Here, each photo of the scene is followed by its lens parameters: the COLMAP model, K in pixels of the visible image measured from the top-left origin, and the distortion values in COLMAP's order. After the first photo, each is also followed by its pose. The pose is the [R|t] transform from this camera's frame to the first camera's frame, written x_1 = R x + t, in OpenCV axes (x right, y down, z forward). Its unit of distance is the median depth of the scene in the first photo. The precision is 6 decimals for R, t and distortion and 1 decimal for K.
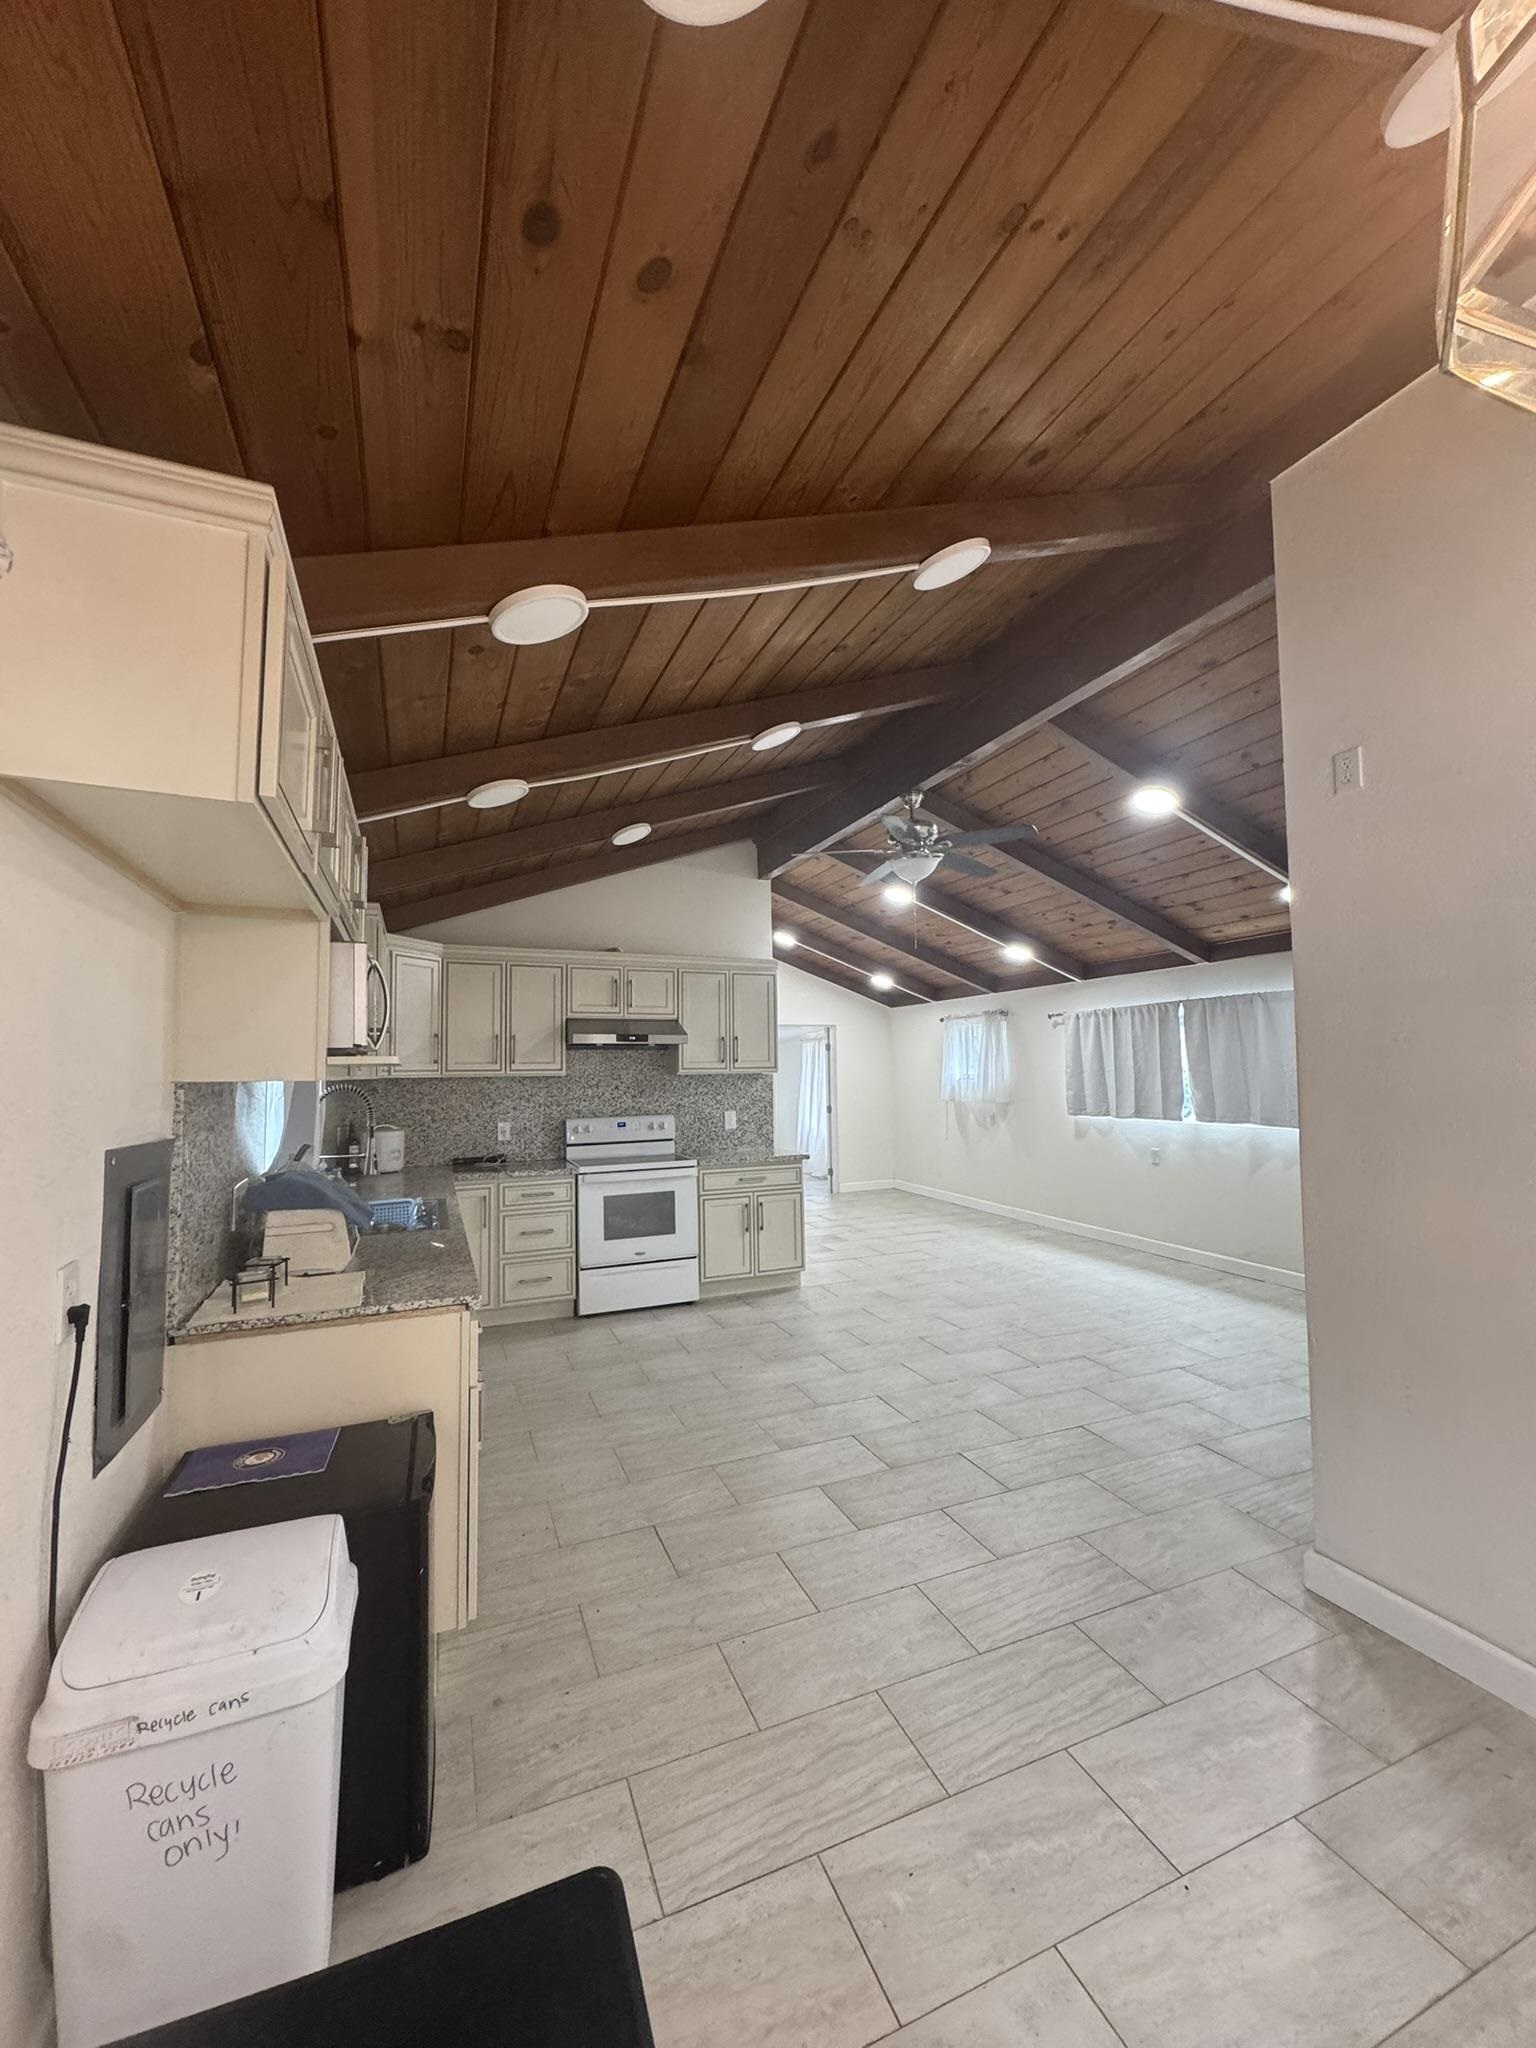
lens RADIAL K [[808.8, 0, 766.4], [0, 808.8, 1025.5], [0, 0, 1]] dist [-0.000820, 0.000192]
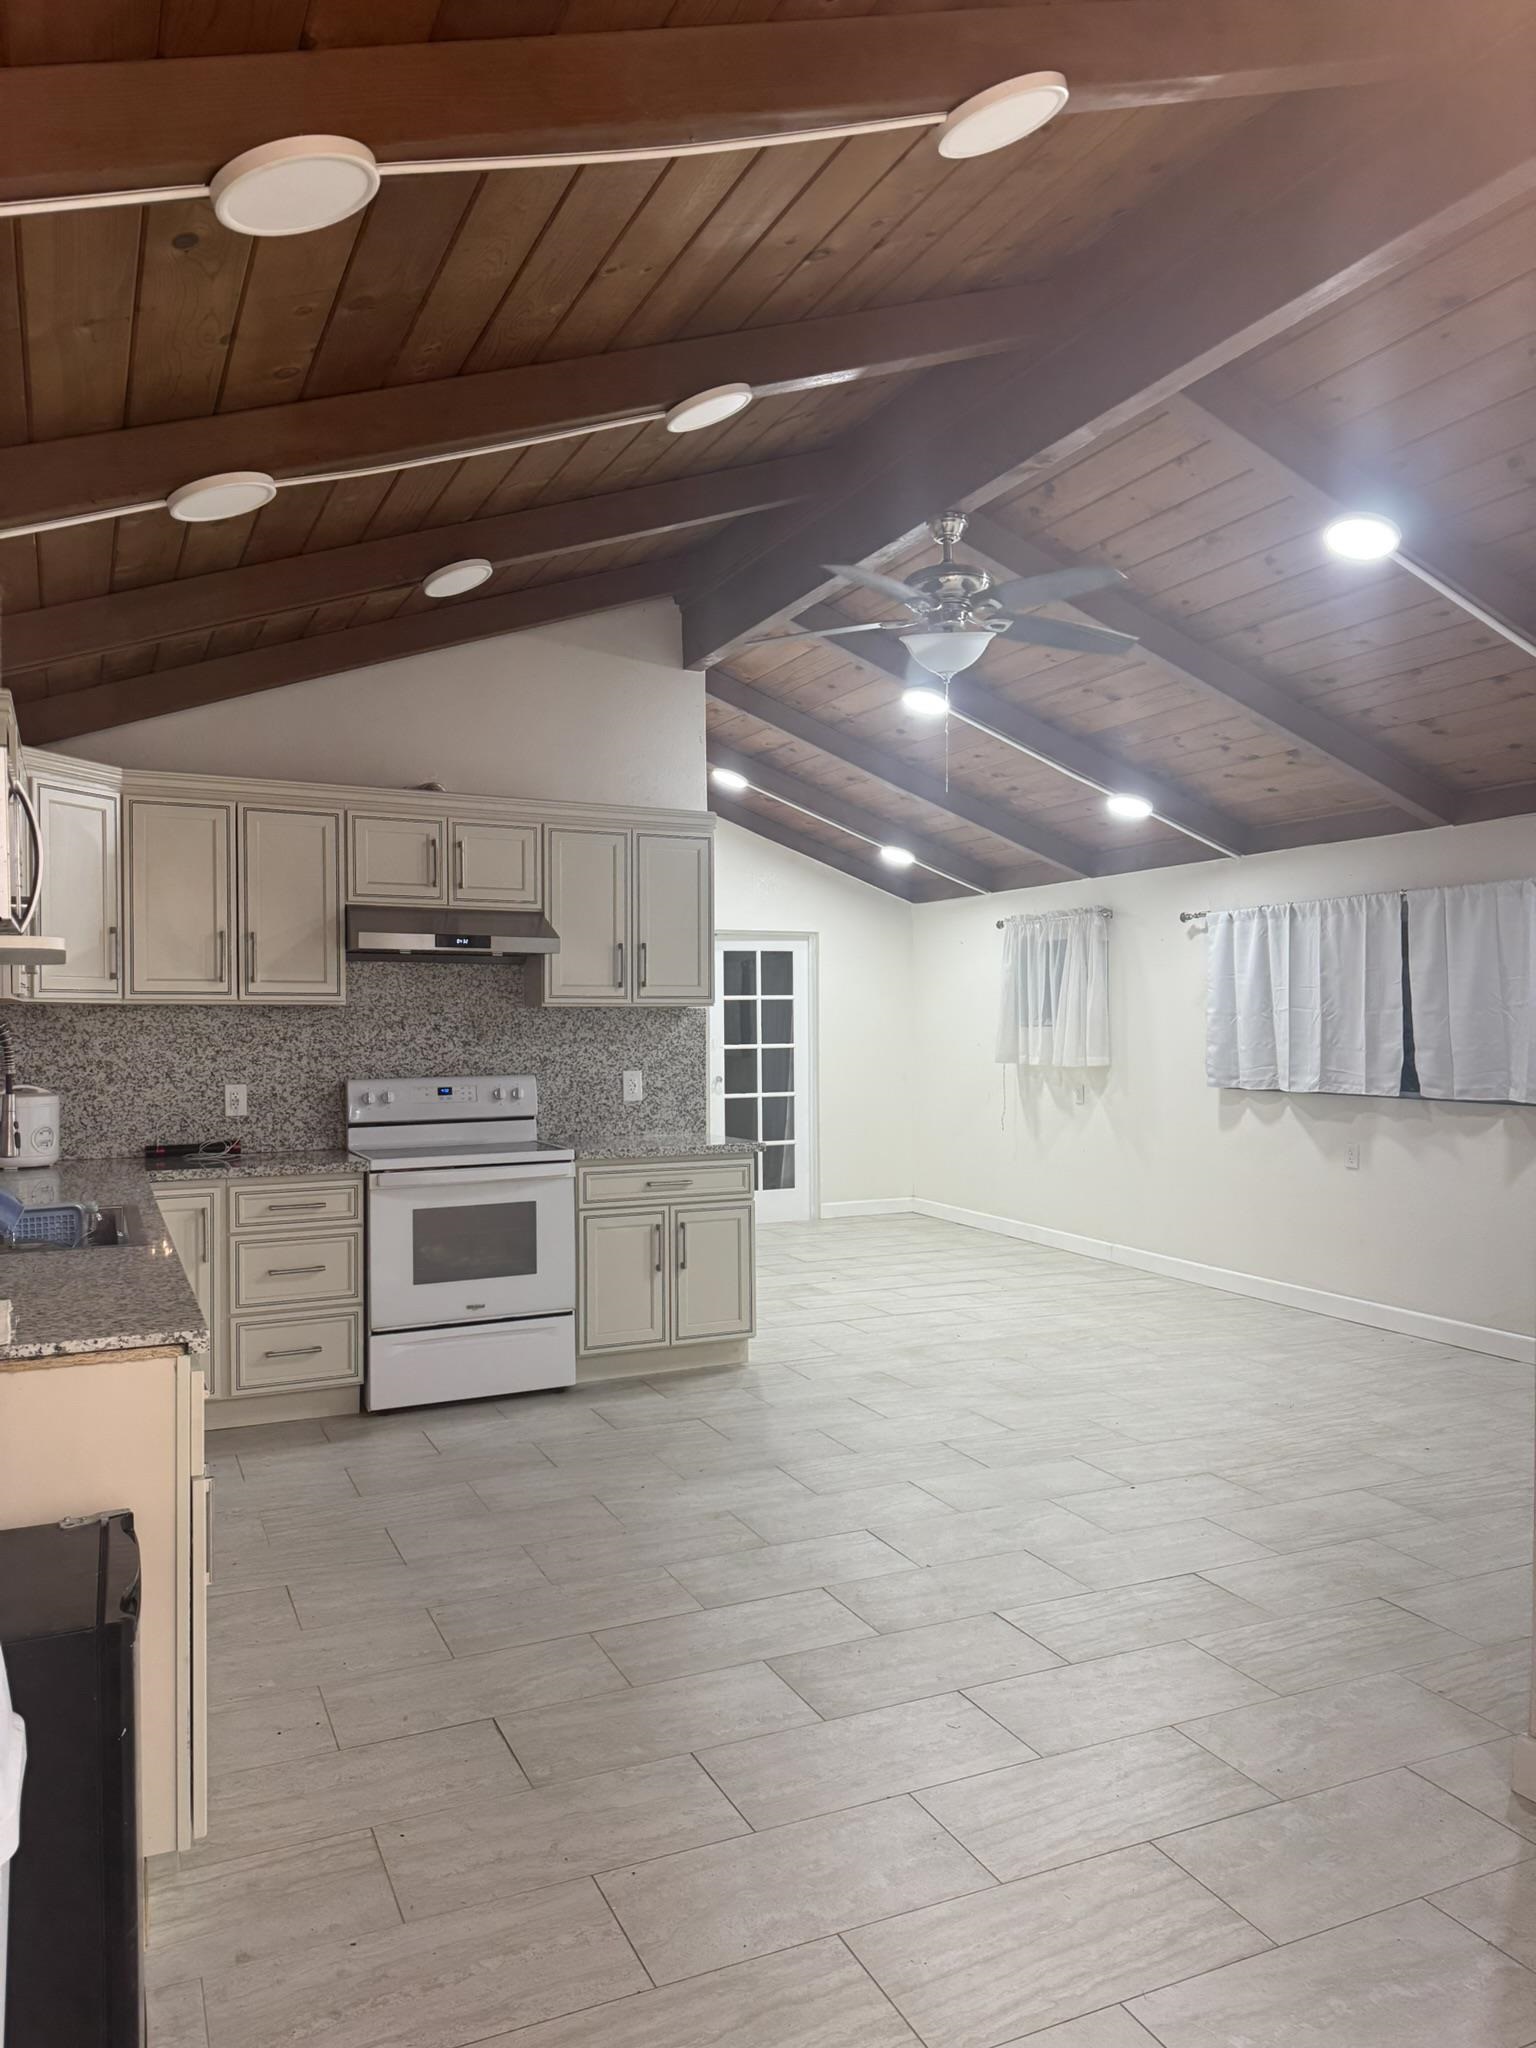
lens RADIAL K [[1421.0, 0, 757.9], [0, 1421.0, 1036.7], [0, 0, 1]] dist [0.143001, -0.242816]
pose [[0.999210, 0.010981, 0.038182, 0.008115], [-0.013524, 0.997660, 0.067018, 0.013275], [-0.037357, -0.067481, 0.997021, -0.040647]]
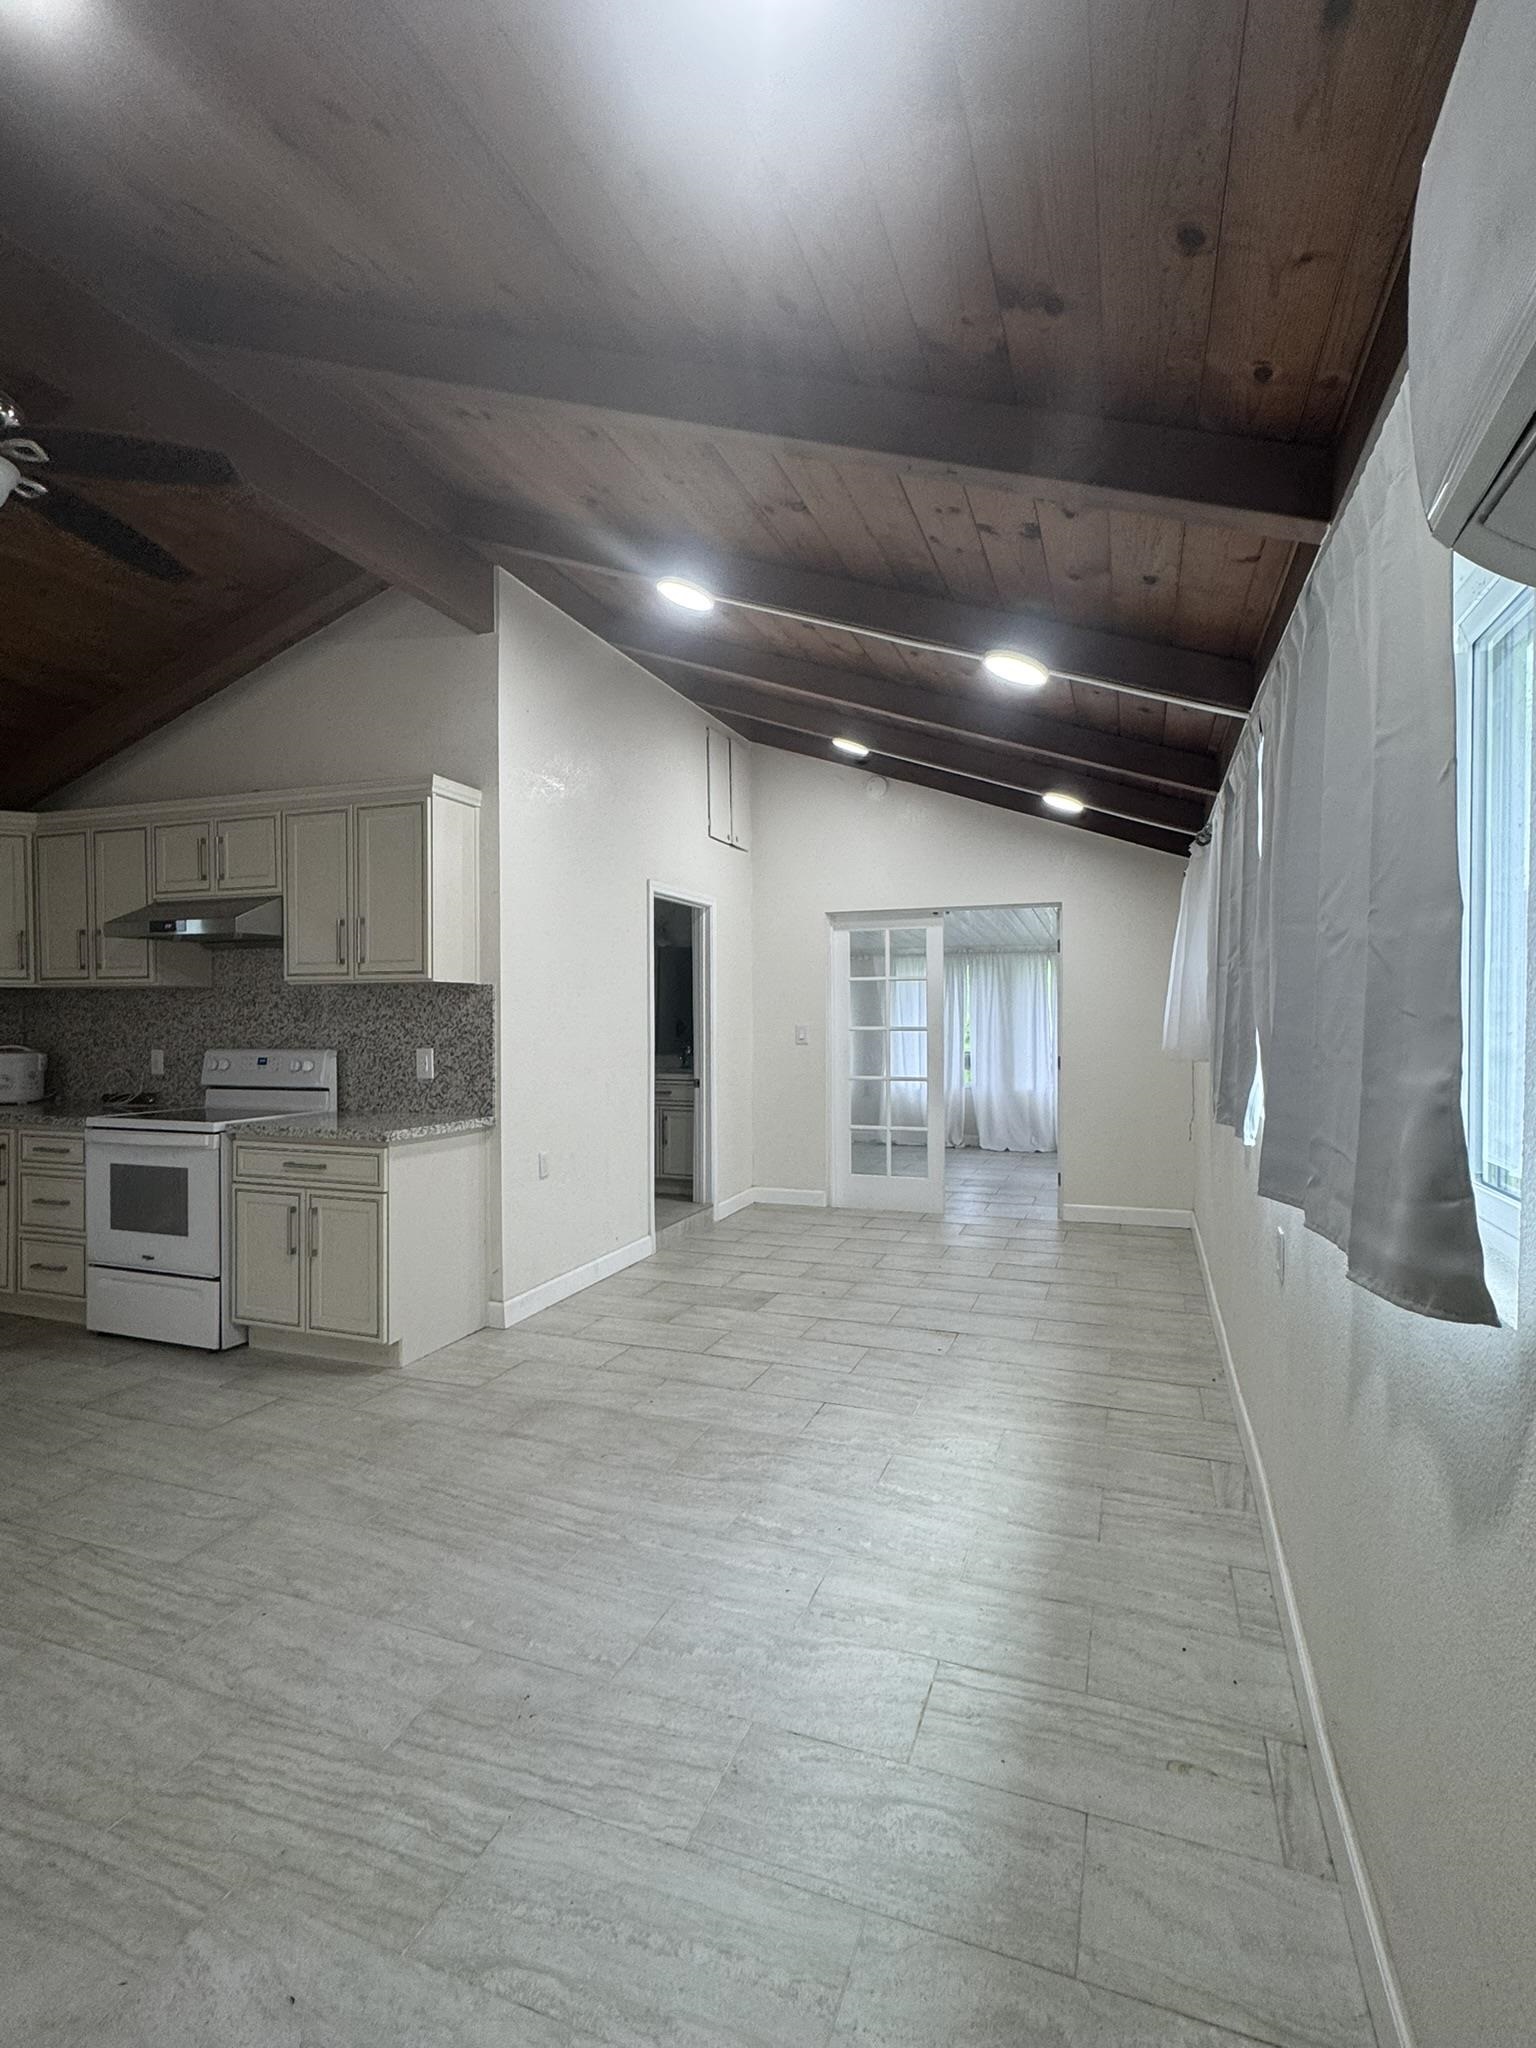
lens RADIAL K [[994.8, 0, 763.2], [0, 994.8, 1022.7], [0, 0, 1]] dist [0.000464, -0.000269]
pose [[0.728472, 0.018695, -0.684821, 0.789868], [0.031595, 0.997647, 0.060843, 0.064409], [0.684347, -0.065960, 0.726167, 0.813540]]
